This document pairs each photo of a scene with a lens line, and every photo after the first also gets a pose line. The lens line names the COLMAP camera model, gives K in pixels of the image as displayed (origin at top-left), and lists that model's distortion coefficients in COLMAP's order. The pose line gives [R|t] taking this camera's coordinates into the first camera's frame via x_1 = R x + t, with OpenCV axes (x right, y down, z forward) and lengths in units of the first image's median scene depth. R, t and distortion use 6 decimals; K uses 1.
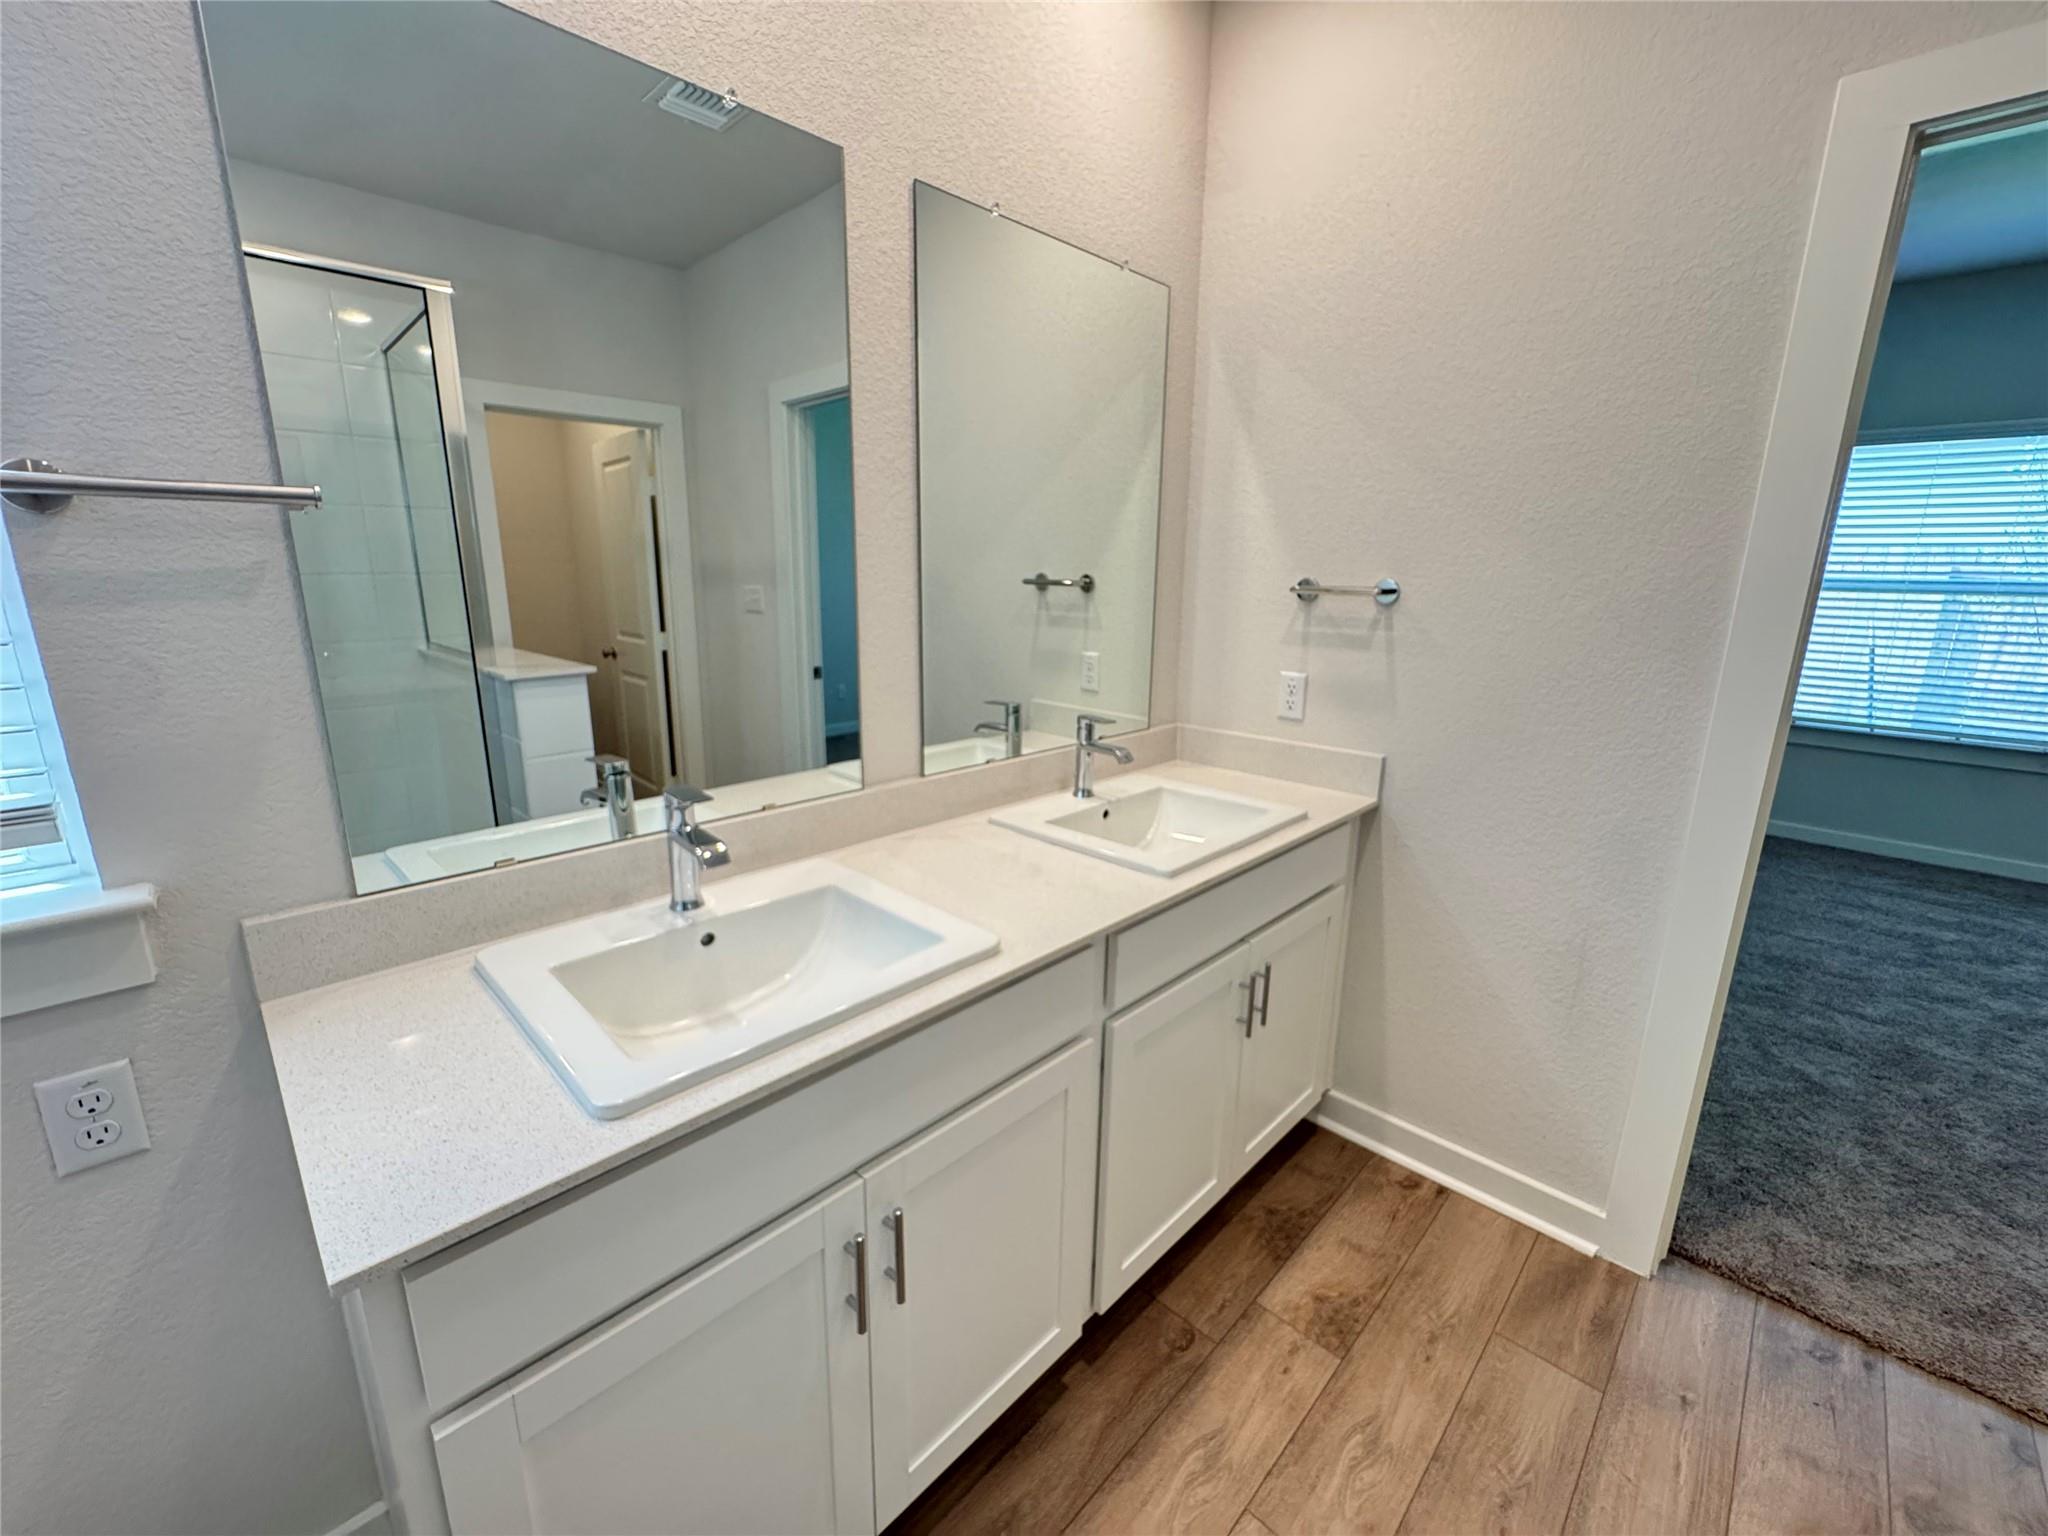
lens RADIAL K [[824.3, 0, 1017.2], [0, 824.3, 774.8], [0, 0, 1]] dist [-0.006892, 0.001416]
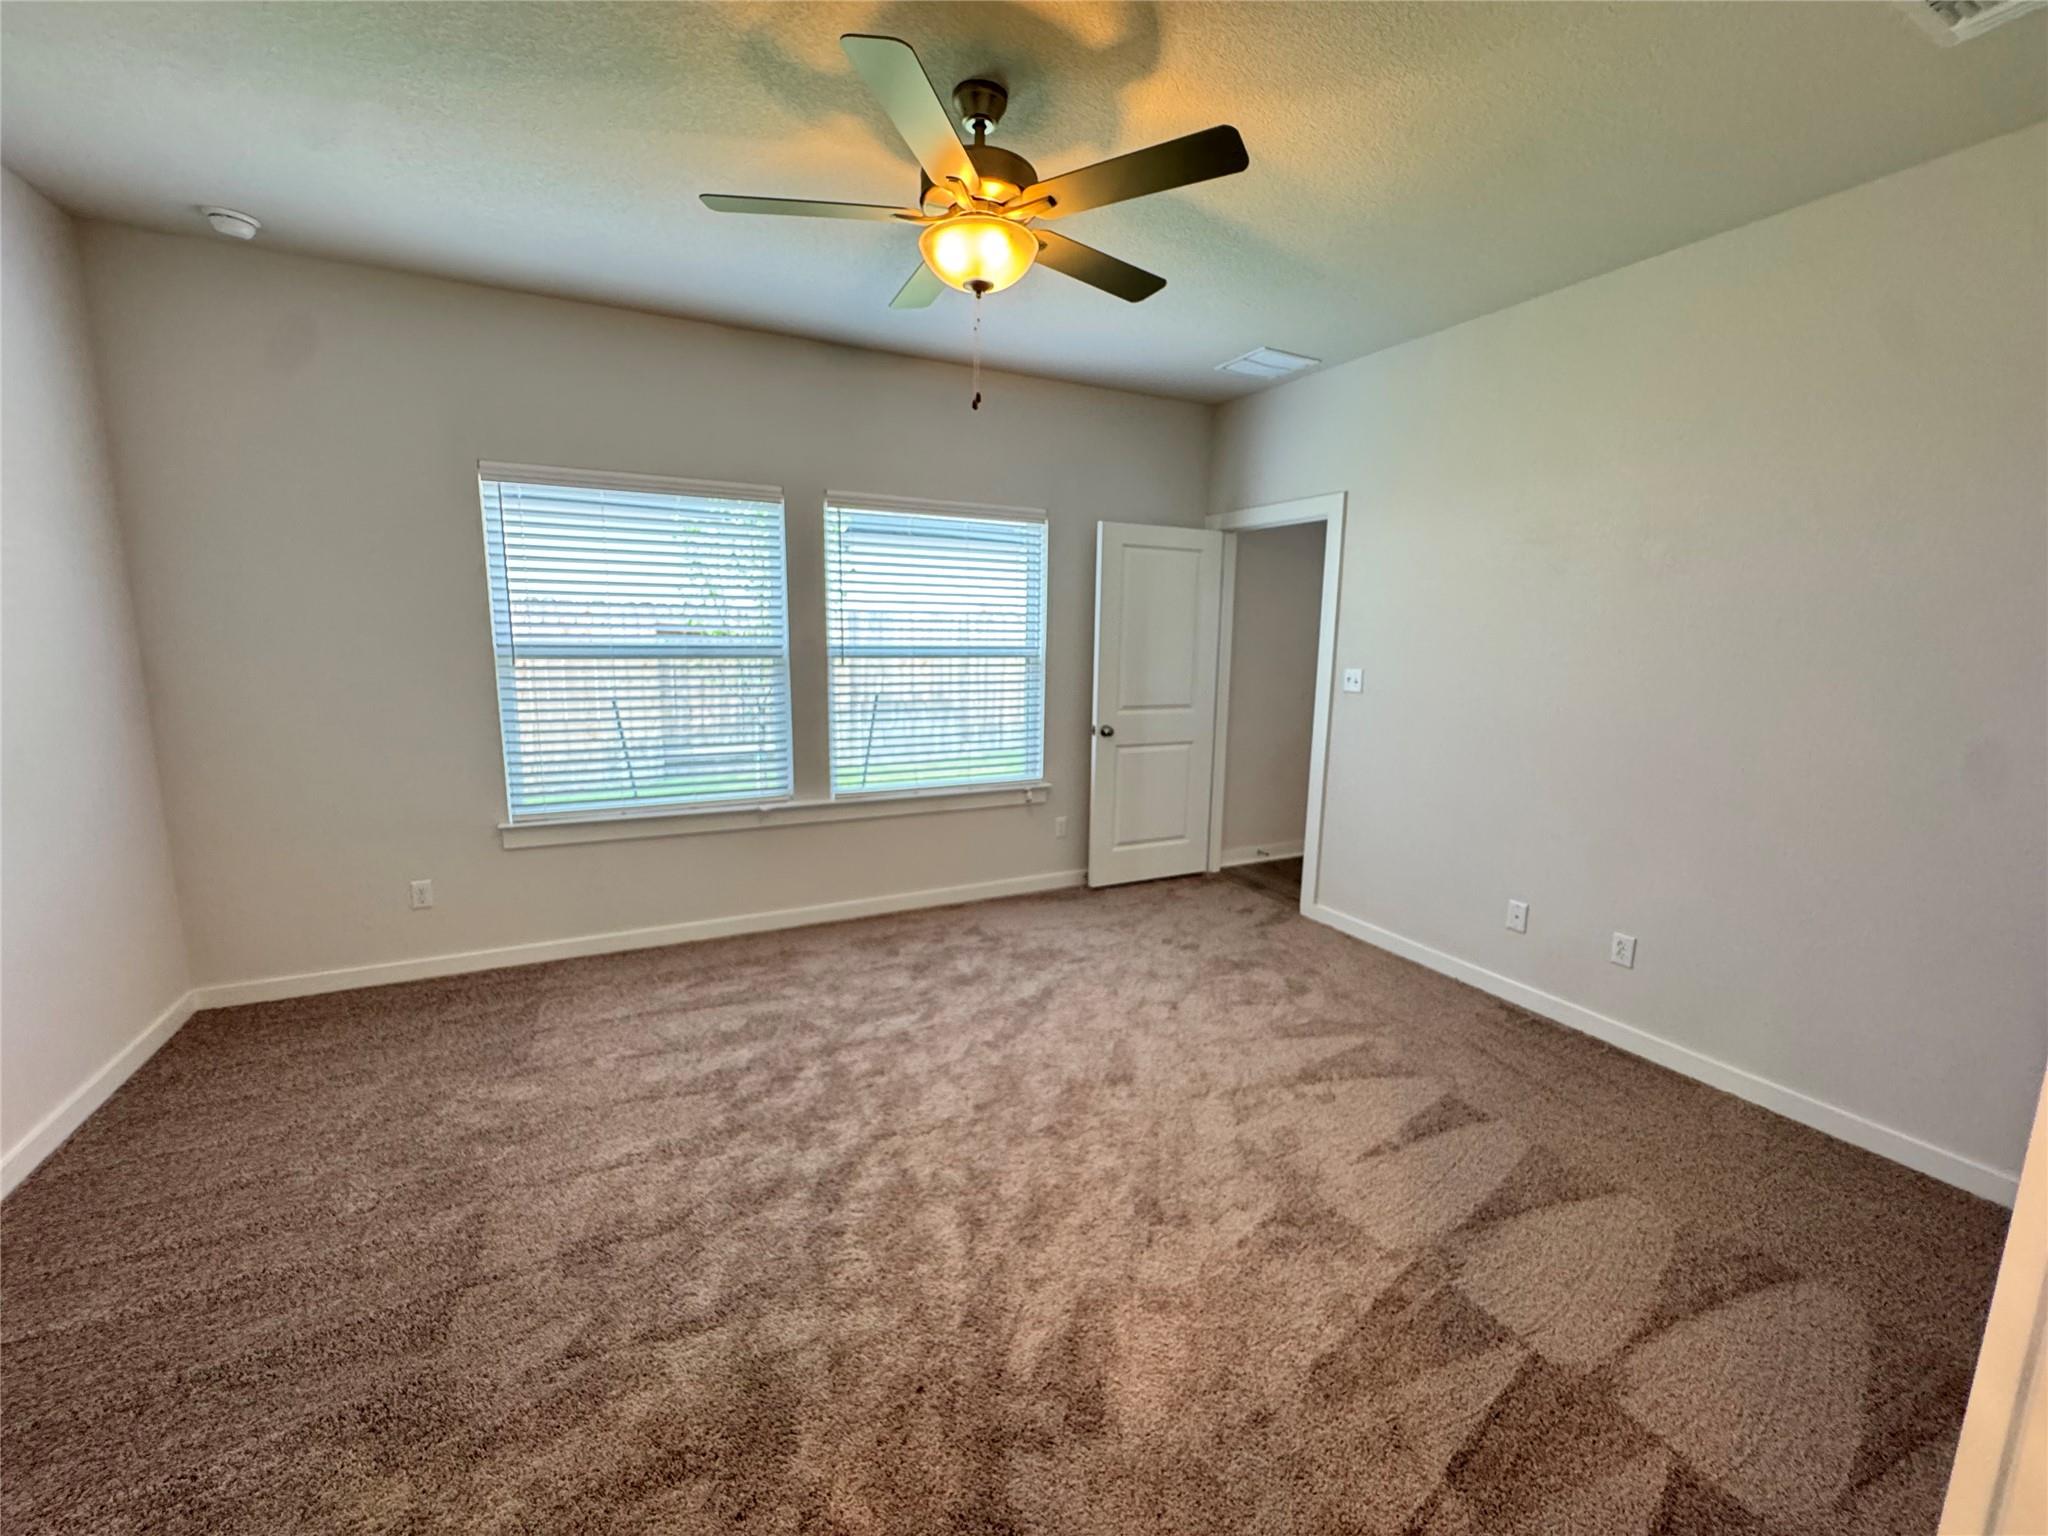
lens RADIAL K [[824.3, 0, 1023.4], [0, 824.3, 767.7], [0, 0, 1]] dist [-0.006892, 0.001416]
pose [[0.321978, -0.152122, 0.934446, 0.513054], [0.209748, 0.973941, 0.086280, -0.118630], [-0.923220, 0.168217, 0.345495, 0.413505]]
